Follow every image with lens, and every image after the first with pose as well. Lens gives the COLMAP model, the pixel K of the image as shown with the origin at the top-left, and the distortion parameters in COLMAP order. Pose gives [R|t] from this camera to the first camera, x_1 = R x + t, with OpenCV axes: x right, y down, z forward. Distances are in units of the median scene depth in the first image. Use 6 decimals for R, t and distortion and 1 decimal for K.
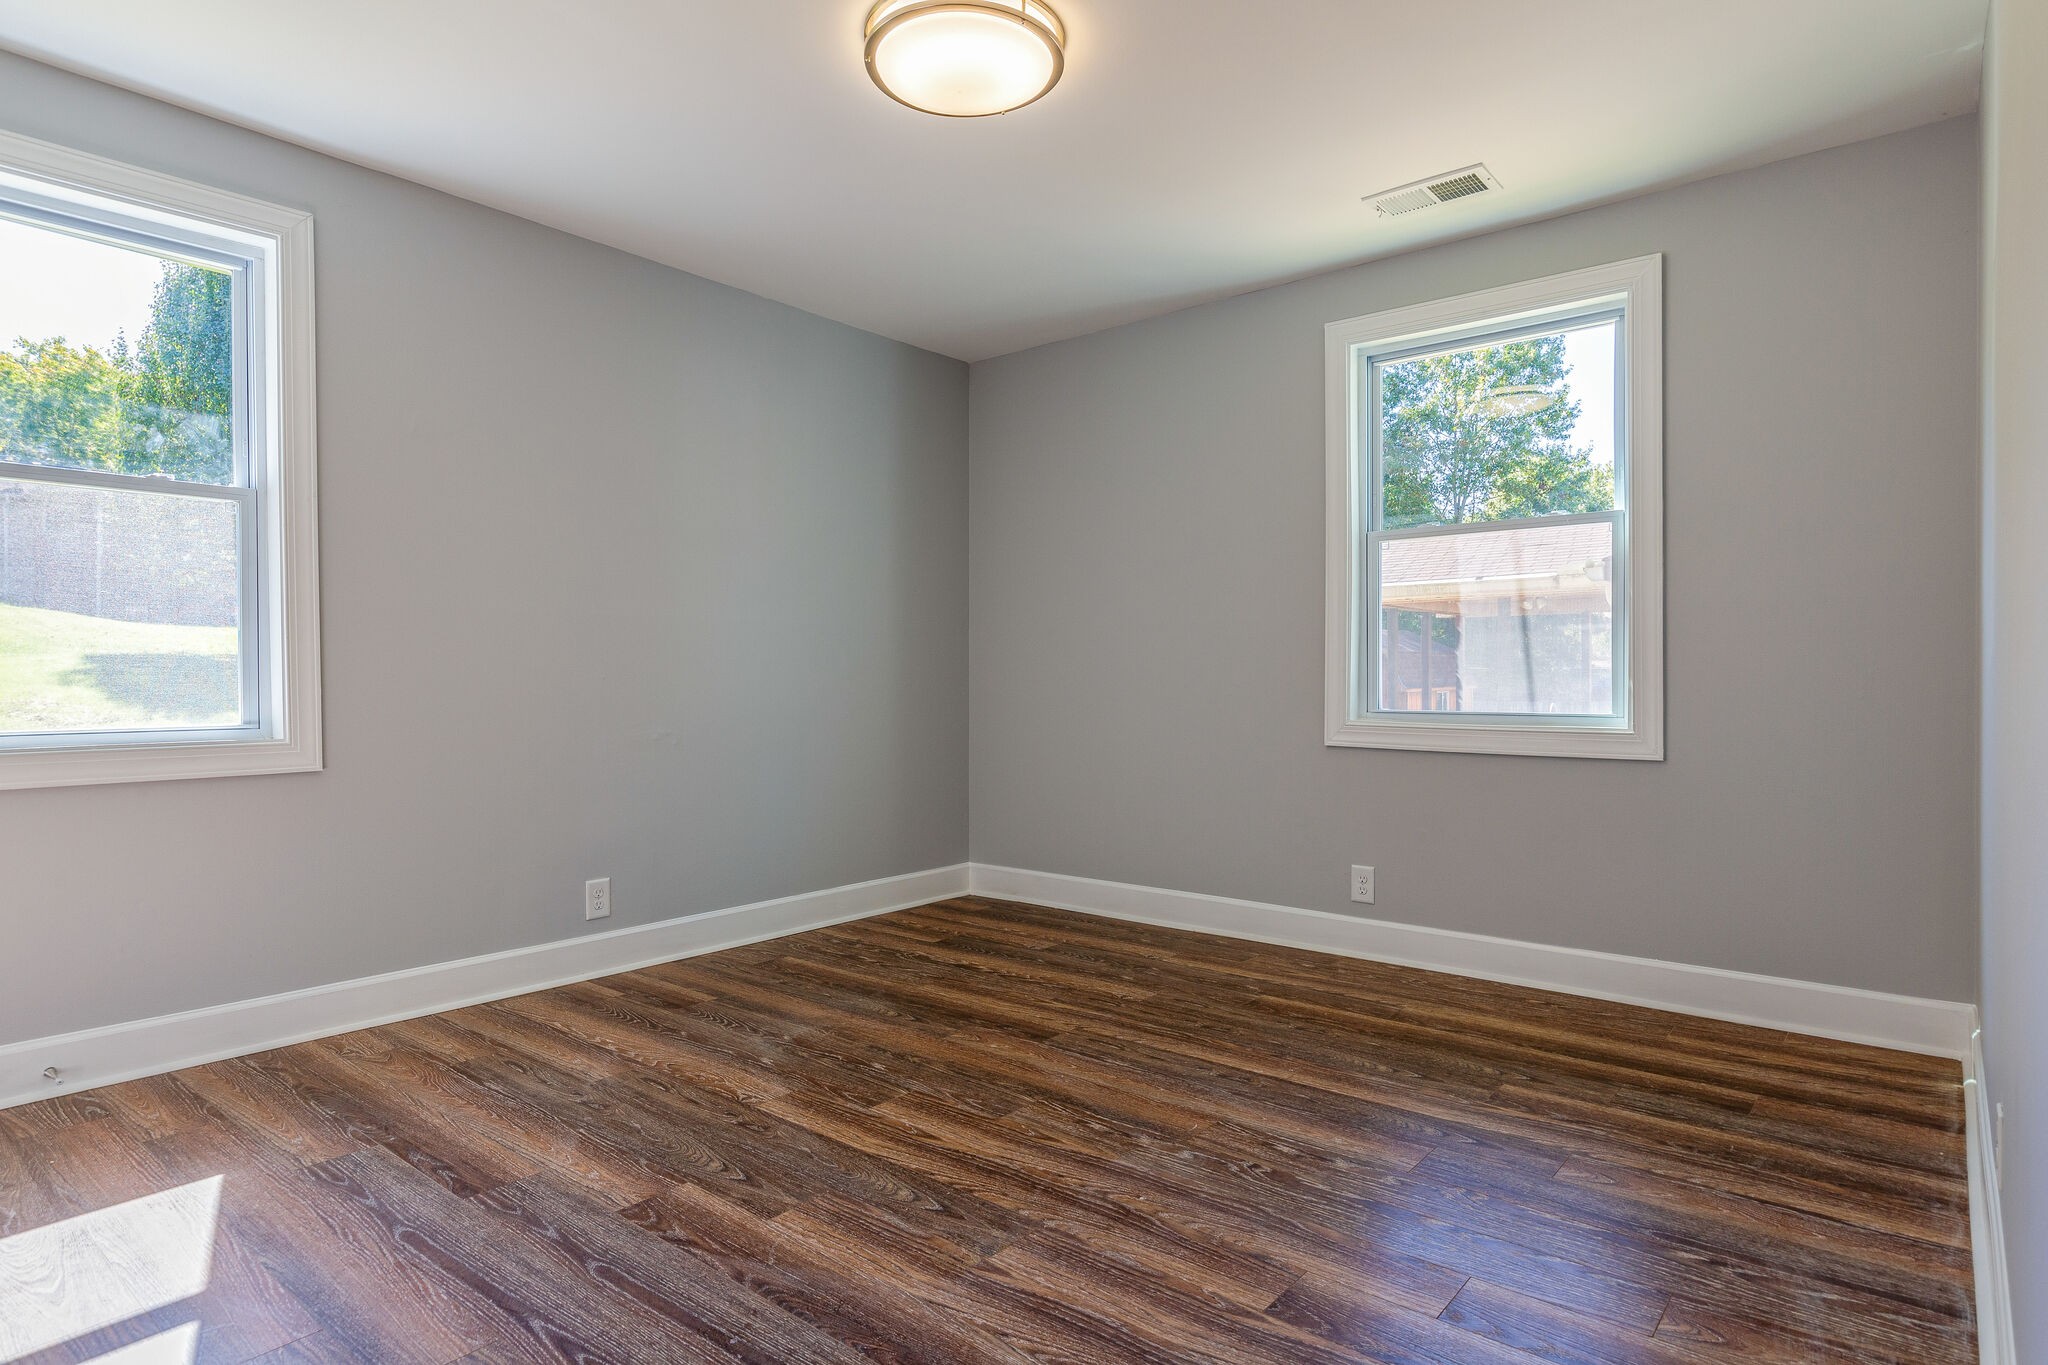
lens RADIAL K [[1128.7, 0, 1024.0], [0, 1128.7, 682.5], [0, 0, 1]] dist [0.000990, -0.000132]
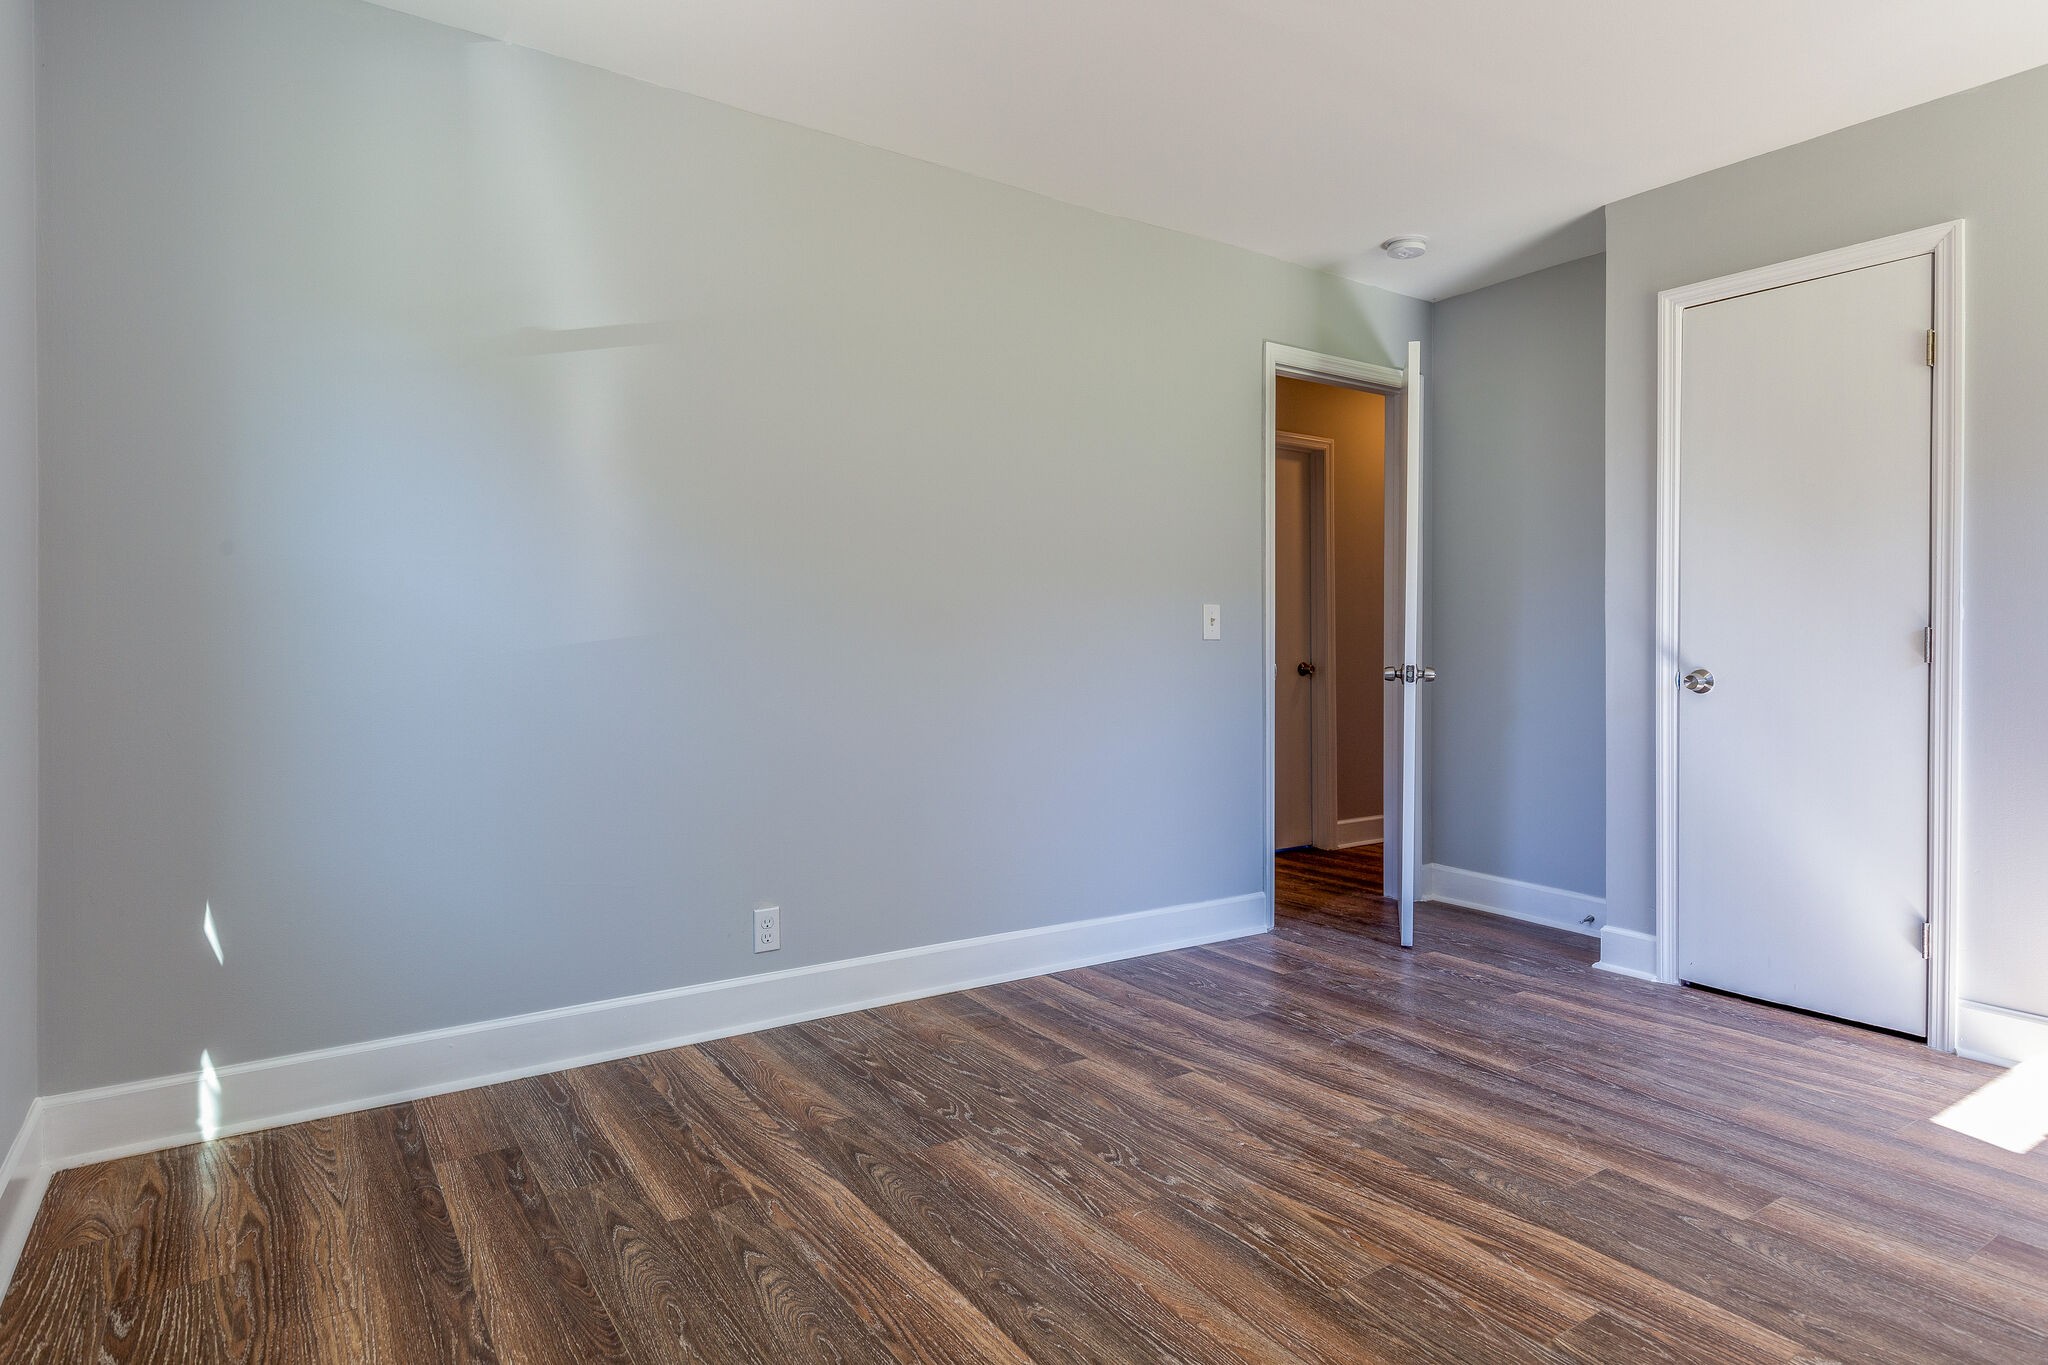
lens RADIAL K [[1128.7, 0, 1024.0], [0, 1128.7, 682.5], [0, 0, 1]] dist [0.000990, -0.000132]
pose [[-0.960146, -0.007108, 0.279409, 0.005913], [0.001348, 0.999547, 0.030059, -0.015276], [-0.279496, 0.029238, -0.959702, 1.939810]]
